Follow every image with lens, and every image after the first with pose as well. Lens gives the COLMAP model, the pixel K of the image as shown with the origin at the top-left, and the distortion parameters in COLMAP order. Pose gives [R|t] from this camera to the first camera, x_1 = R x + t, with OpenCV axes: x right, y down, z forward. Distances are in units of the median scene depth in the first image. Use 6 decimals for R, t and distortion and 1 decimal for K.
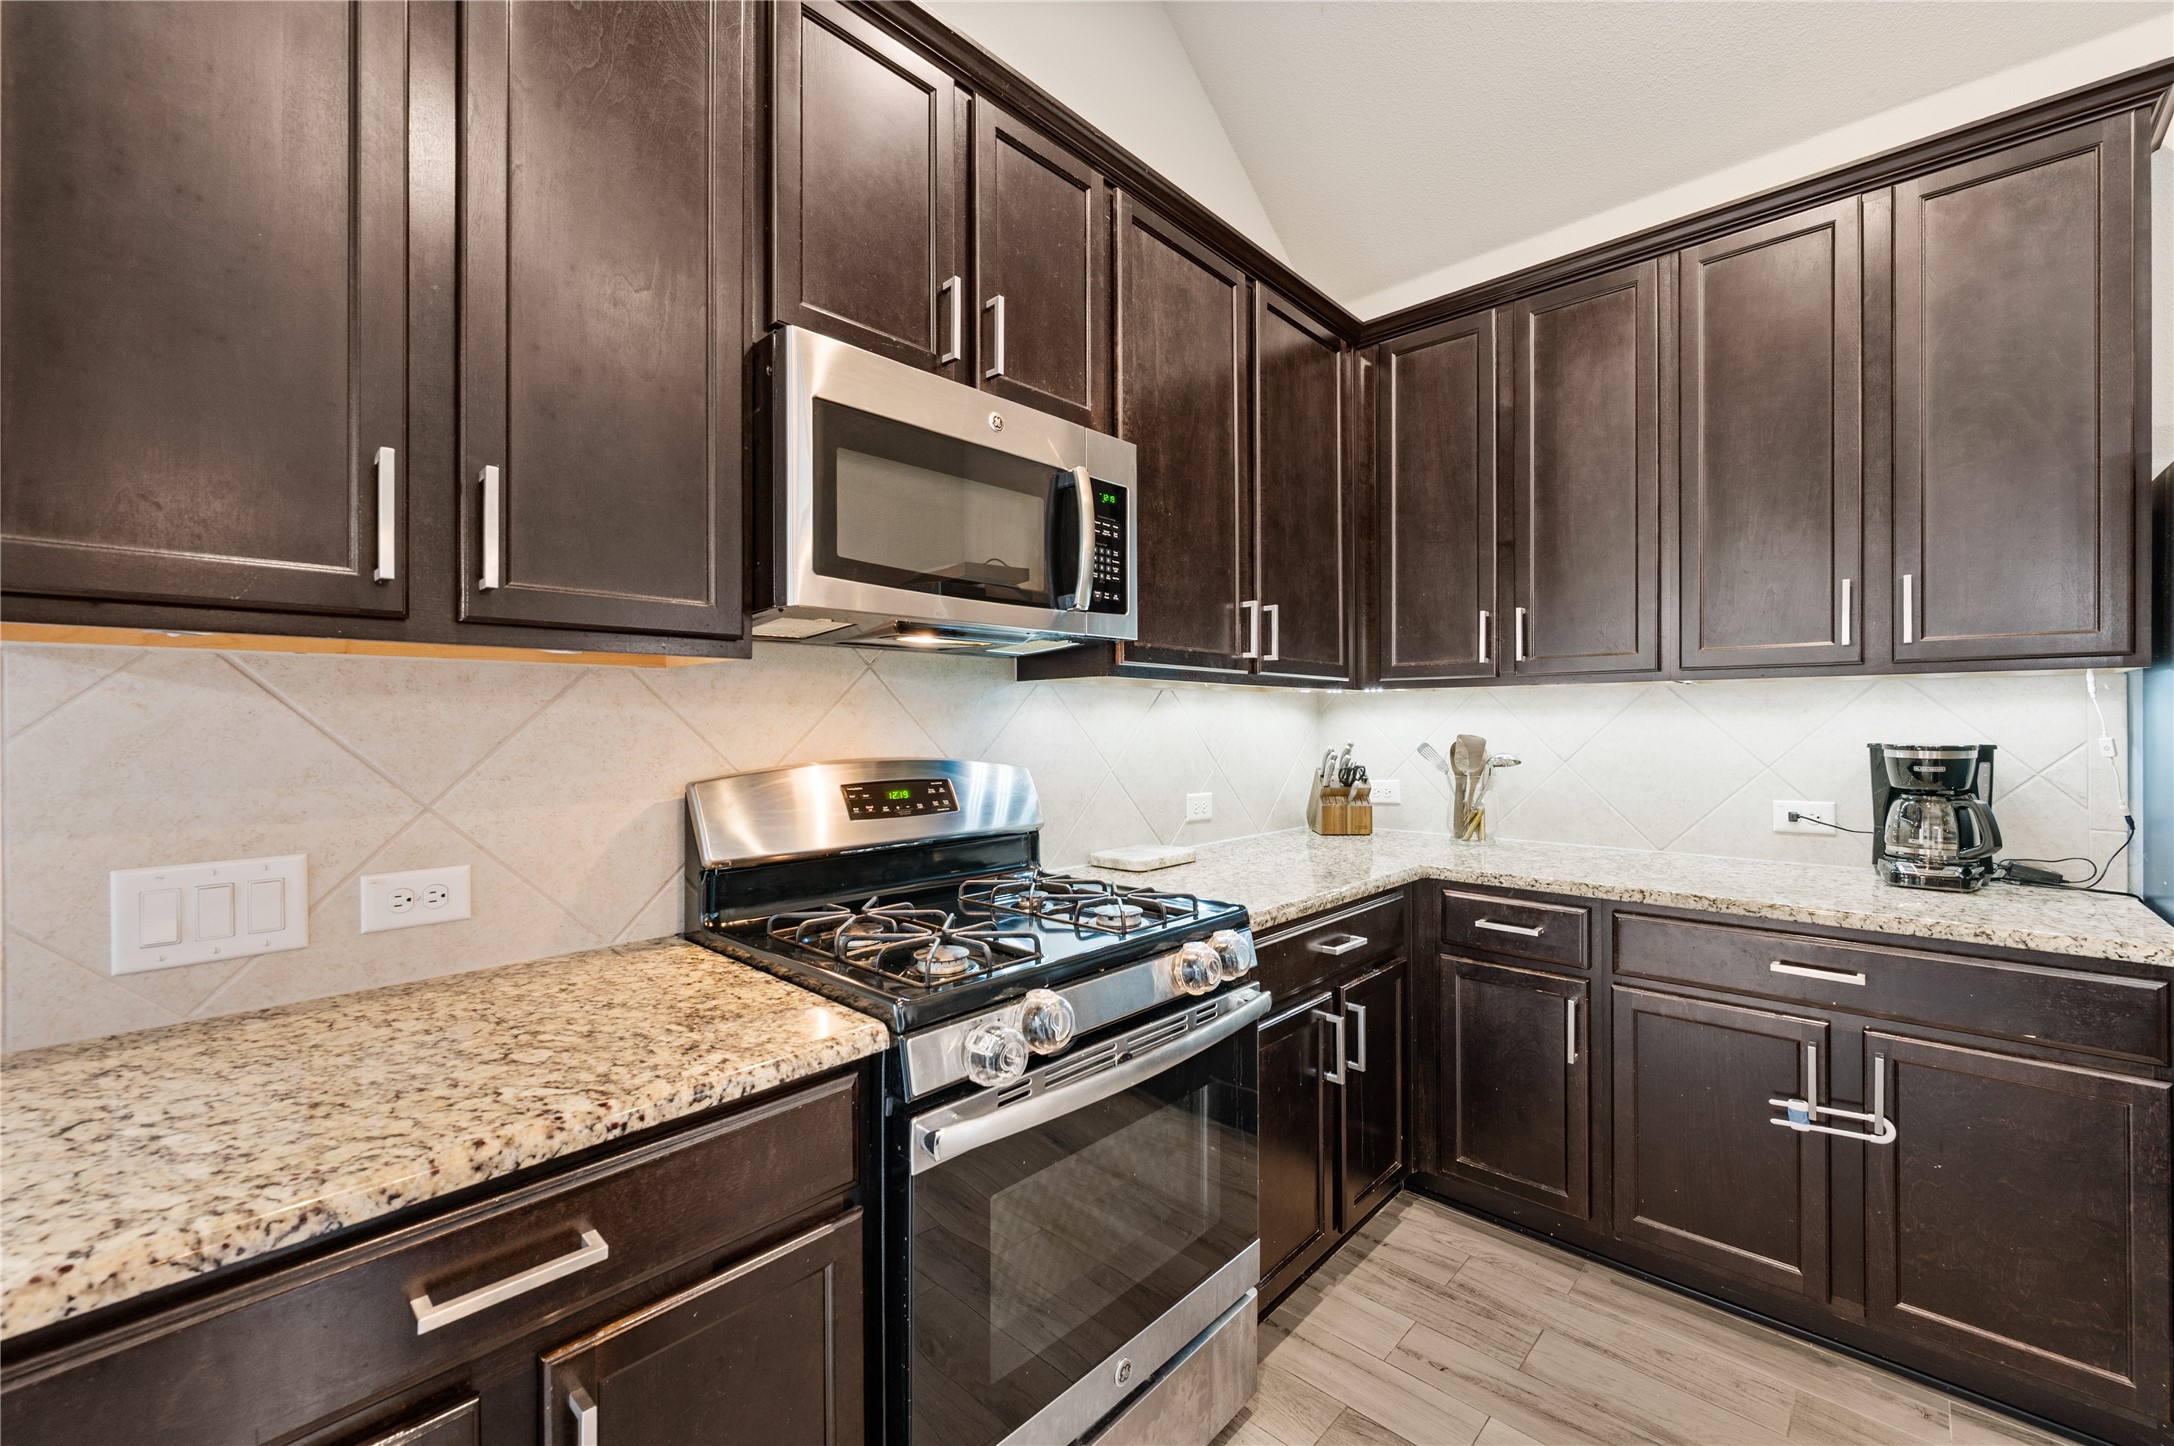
lens RADIAL K [[873.9, 0, 1101.6], [0, 873.9, 721.4], [0, 0, 1]] dist [0.001248, 0.000081]
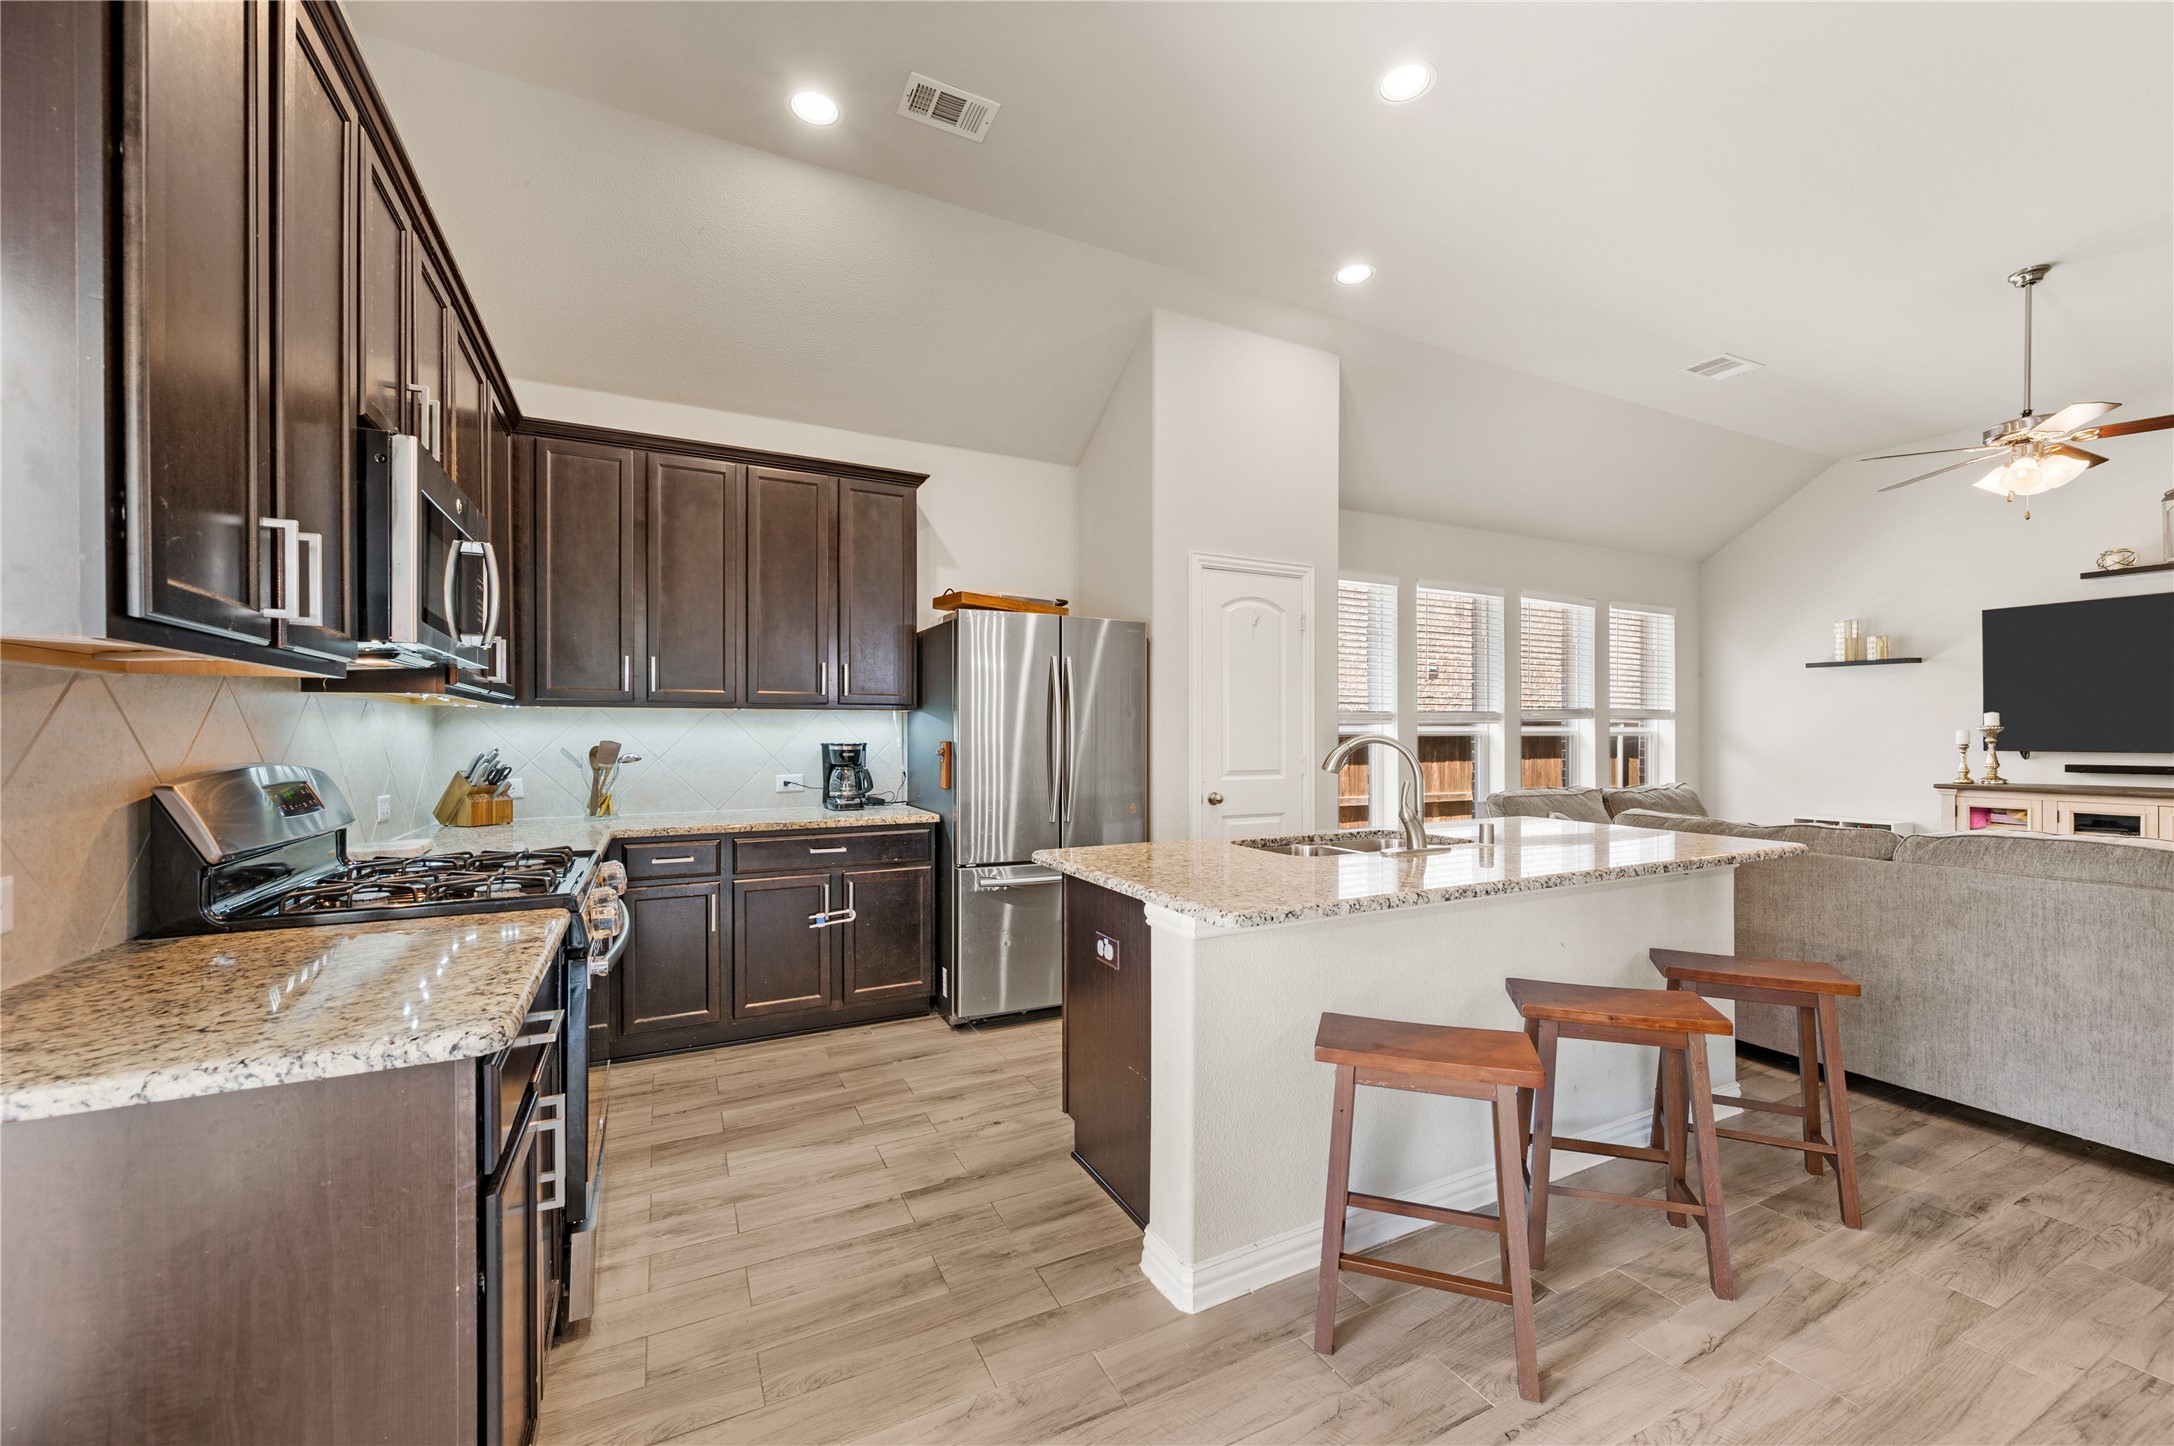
lens RADIAL K [[871.9, 0, 1110.7], [0, 871.9, 737.8], [0, 0, 1]] dist [0.001260, 0.000039]
pose [[0.334823, -0.002524, 0.942278, -0.867806], [-0.001909, 0.999993, 0.003357, 0.005569], [-0.942279, -0.002923, 0.334815, -0.324712]]
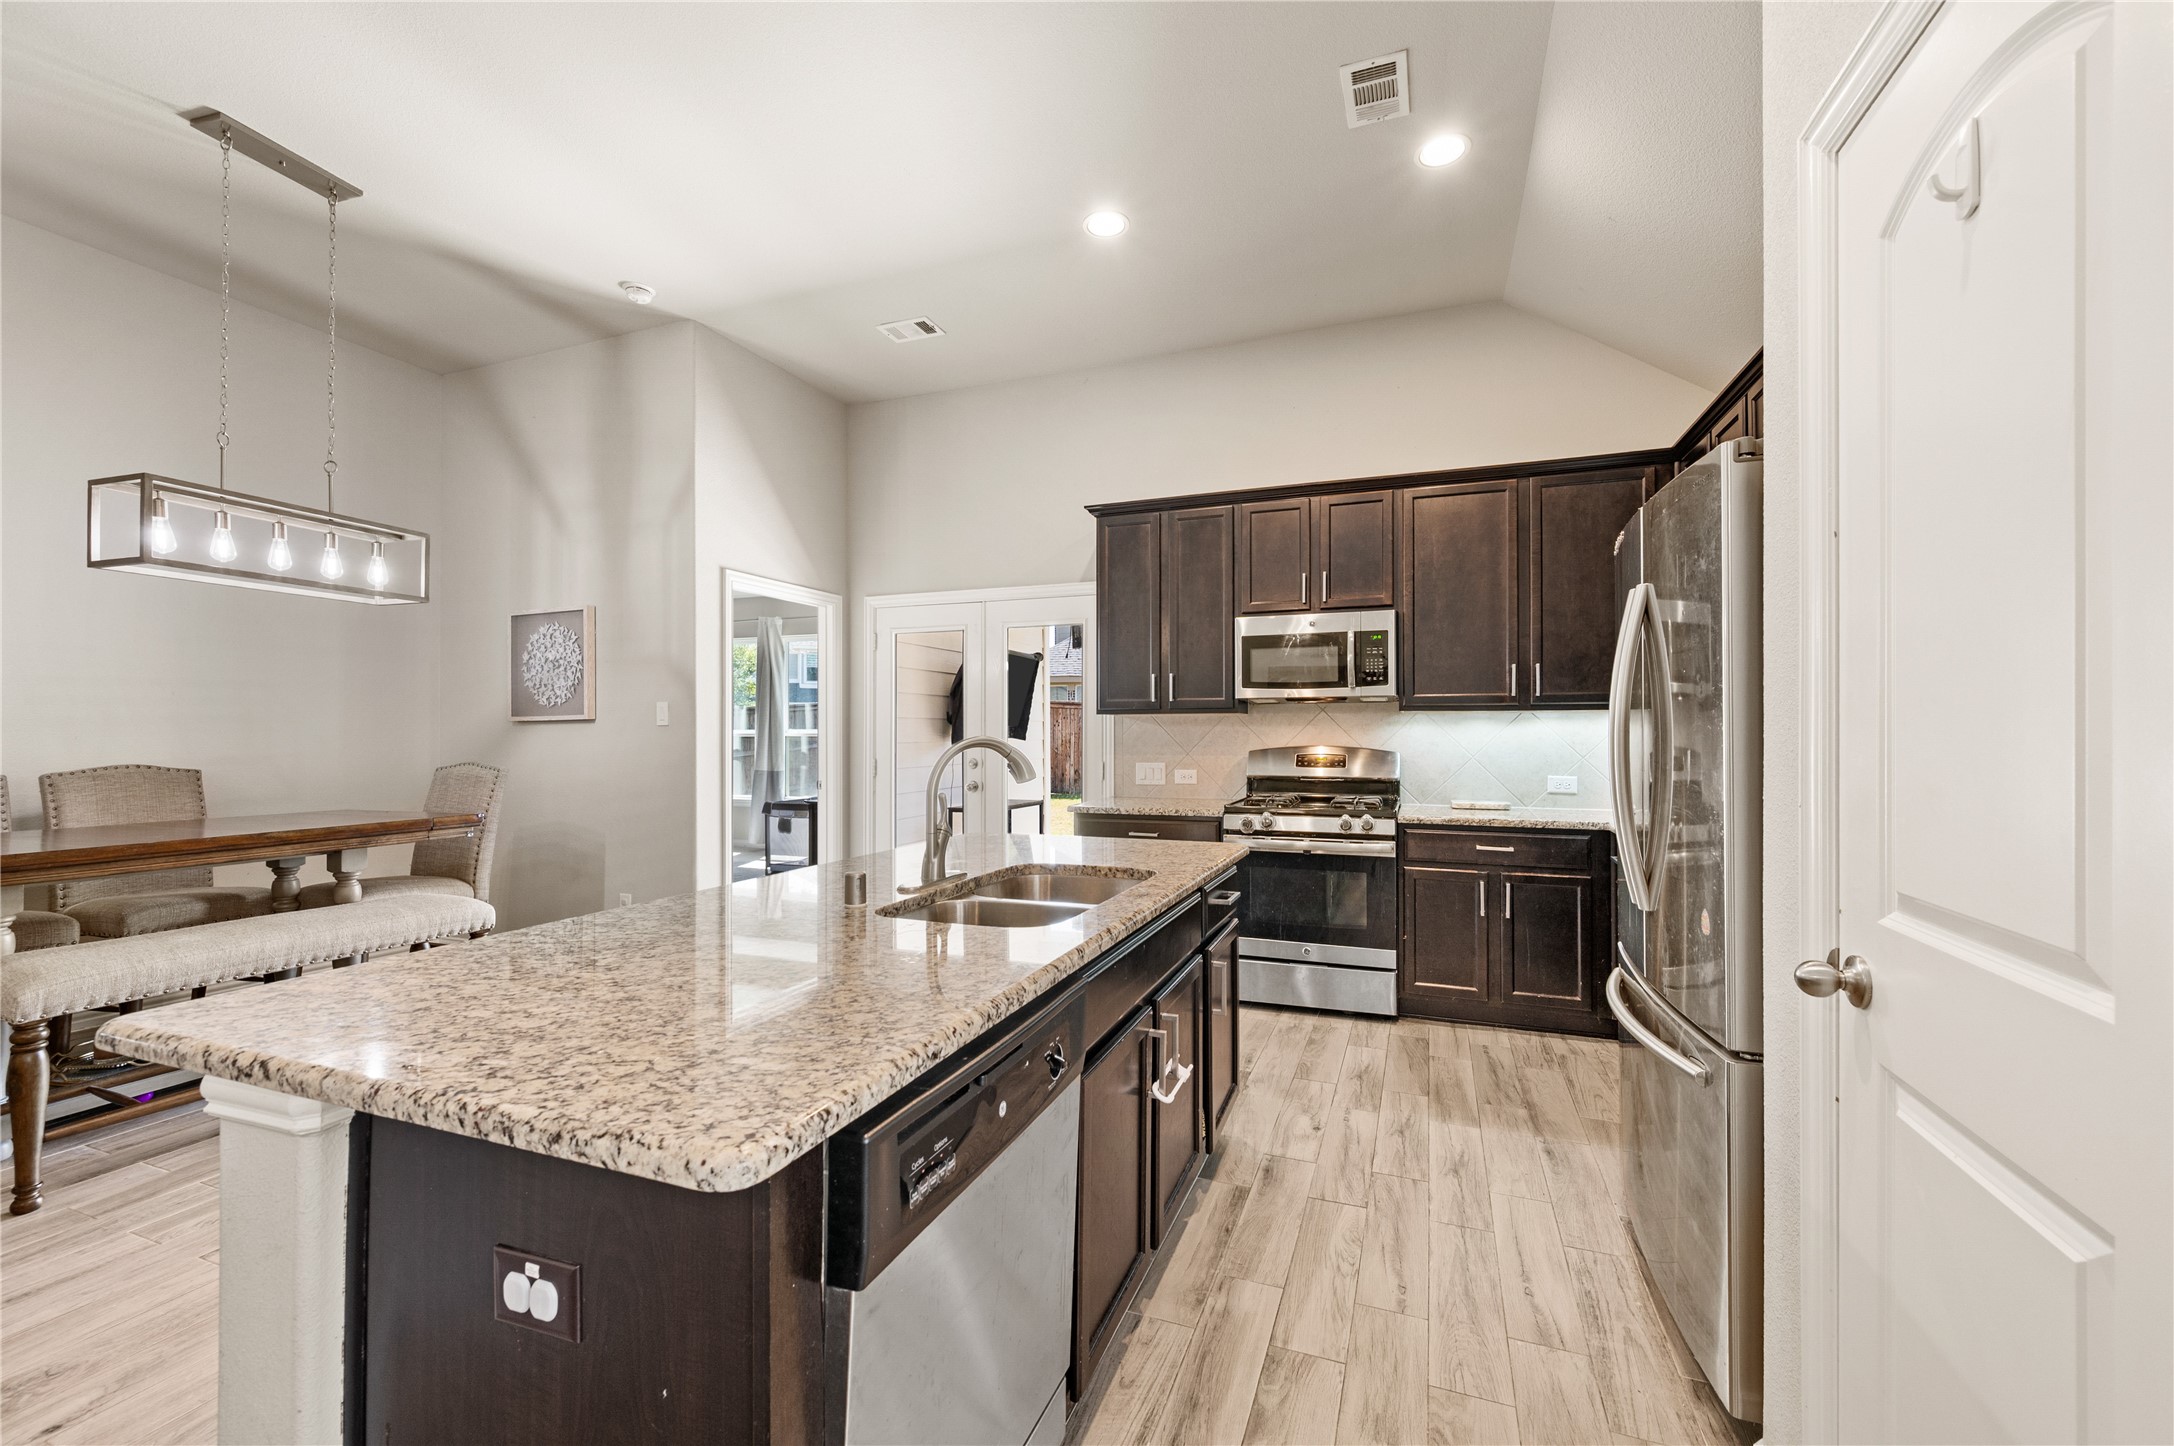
lens RADIAL K [[848.3, 0, 1087.0], [0, 848.3, 723.0], [0, 0, 1]] dist [0.000313, 0.000002]
pose [[0.365996, -0.008438, -0.930578, 1.758557], [0.000765, 0.999961, -0.008766, -0.003251], [0.930616, 0.002496, 0.365988, -0.536736]]
